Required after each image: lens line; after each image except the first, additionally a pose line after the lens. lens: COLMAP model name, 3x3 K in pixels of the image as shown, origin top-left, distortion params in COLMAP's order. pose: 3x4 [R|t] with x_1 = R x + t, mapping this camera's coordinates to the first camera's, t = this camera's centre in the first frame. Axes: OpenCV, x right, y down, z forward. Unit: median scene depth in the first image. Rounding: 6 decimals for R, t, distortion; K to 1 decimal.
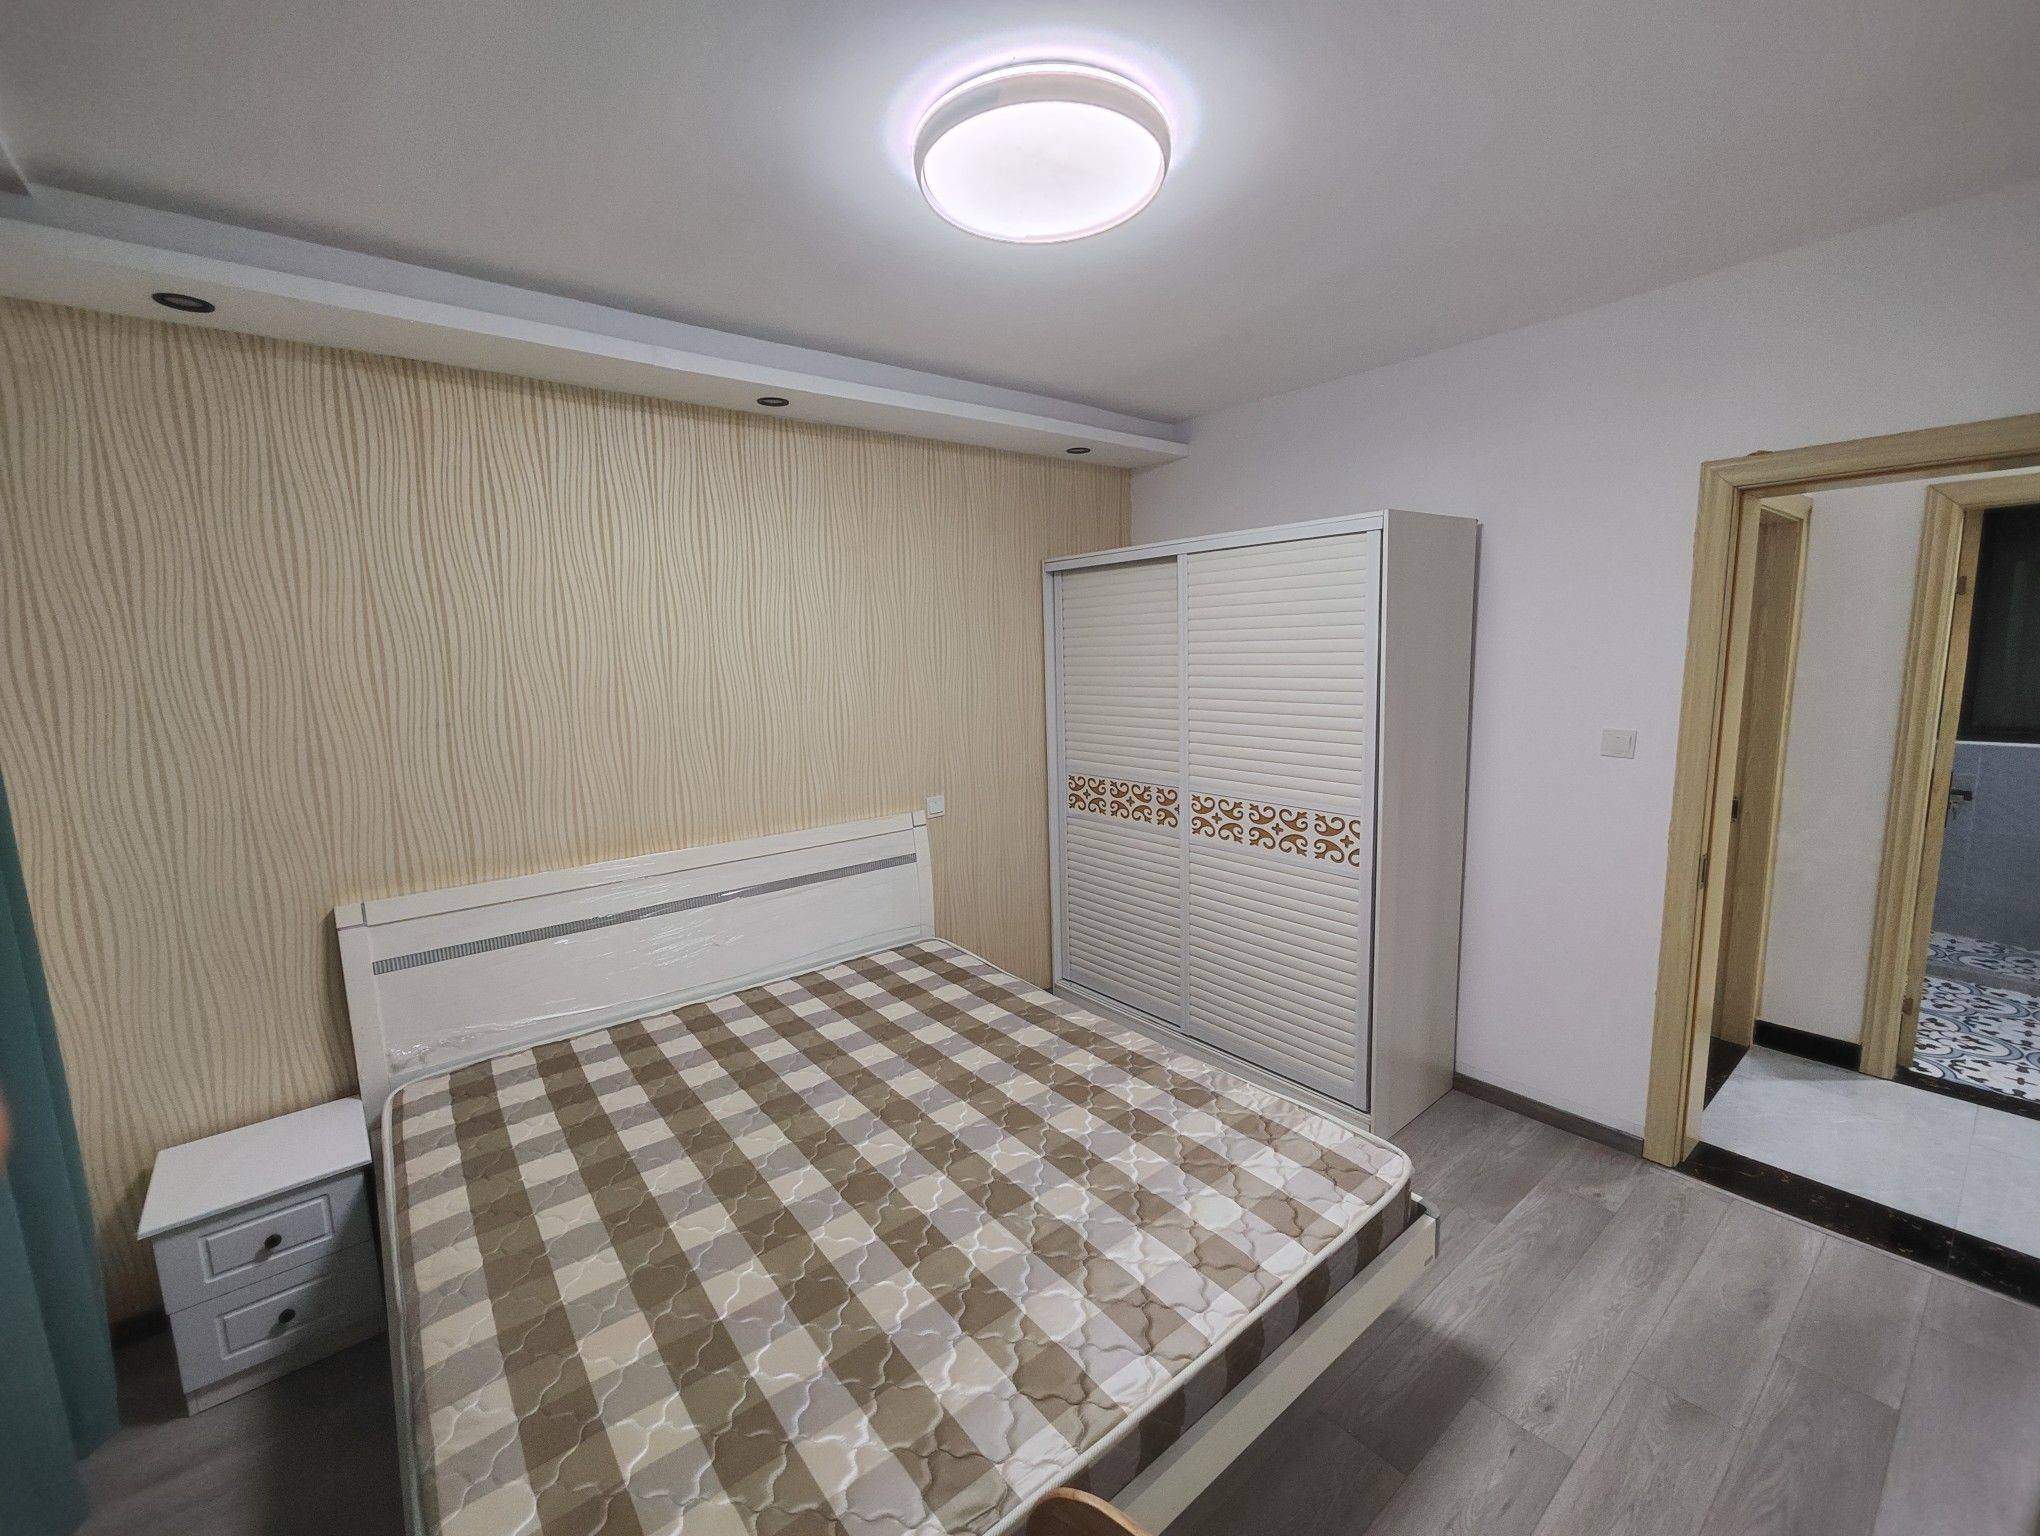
lens RADIAL K [[839.1, 0, 1018.2], [0, 839.1, 773.6], [0, 0, 1]] dist [0.001480, 0.000228]
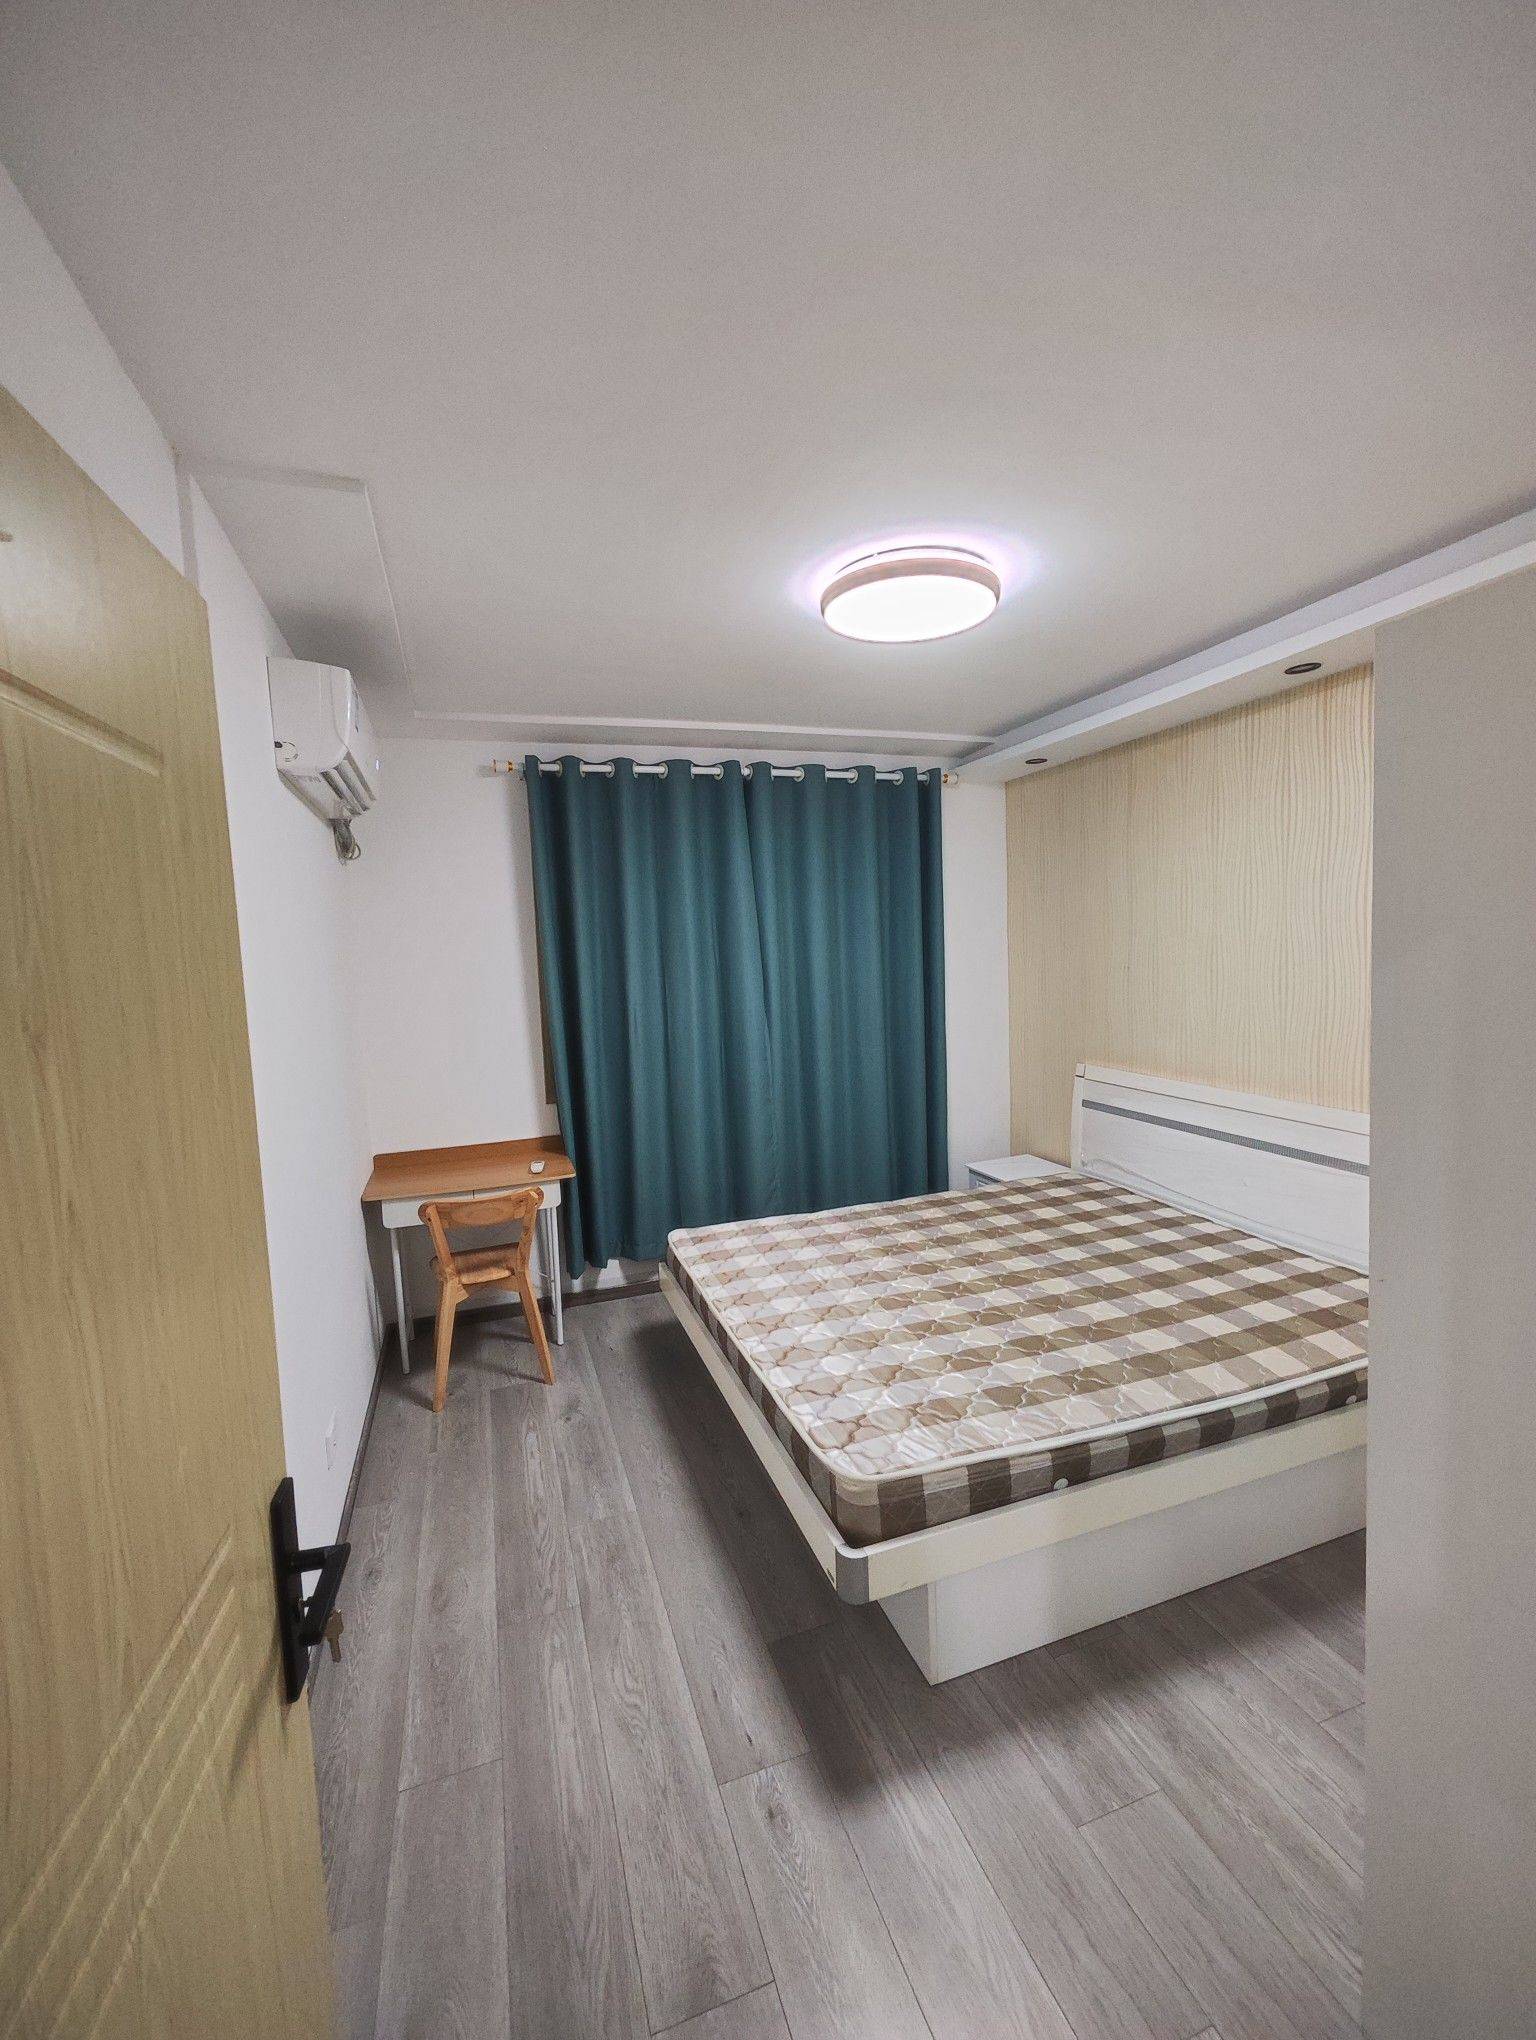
lens RADIAL K [[839.1, 0, 764.6], [0, 839.1, 1009.4], [0, 0, 1]] dist [0.001480, 0.000228]
pose [[-0.328827, 0.109390, -0.938033, 1.018646], [-0.094924, 0.984410, 0.148074, -0.147474], [0.939608, 0.137732, -0.313317, 0.863201]]
